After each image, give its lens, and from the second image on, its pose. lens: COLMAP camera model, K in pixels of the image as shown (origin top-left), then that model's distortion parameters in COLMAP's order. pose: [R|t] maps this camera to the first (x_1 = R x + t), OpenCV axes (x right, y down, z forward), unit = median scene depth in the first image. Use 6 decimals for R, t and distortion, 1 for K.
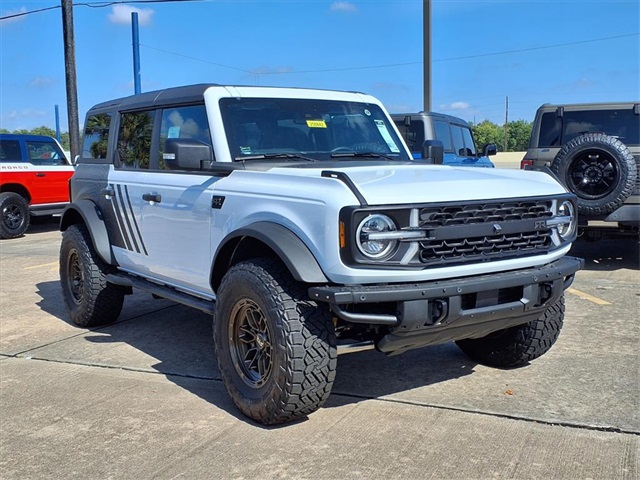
lens RADIAL K [[774.4, 0, 333.7], [0, 774.4, 248.5], [0, 0, 1]] dist [0.187278, -0.537330]
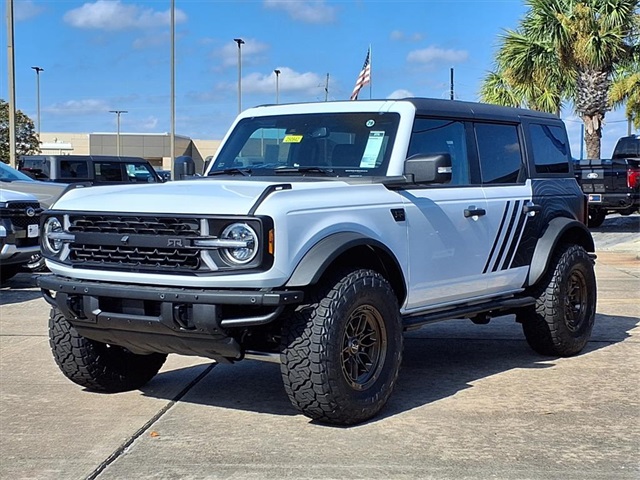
lens RADIAL K [[1154.5, 0, 335.0], [0, 1154.5, 241.8], [0, 0, 1]] dist [0.132835, -0.034409]
pose [[0.336105, 0.066505, -0.939474, 1.744188], [-0.118859, 0.992524, 0.027738, -0.098521], [0.934294, 0.102342, 0.341497, 0.716307]]
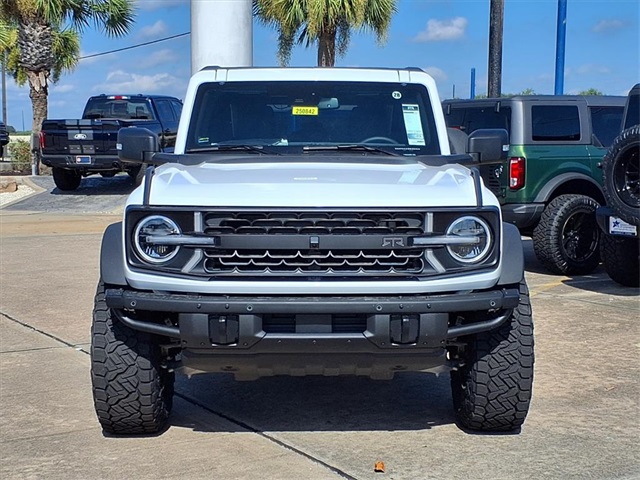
lens RADIAL K [[1154.5, 0, 335.0], [0, 1154.5, 241.8], [0, 0, 1]] dist [0.132835, -0.034409]
pose [[0.824296, 0.067842, -0.562079, 0.914532], [-0.079874, 0.996800, 0.003177, -0.031033], [0.560496, 0.042276, 0.827077, -0.022793]]
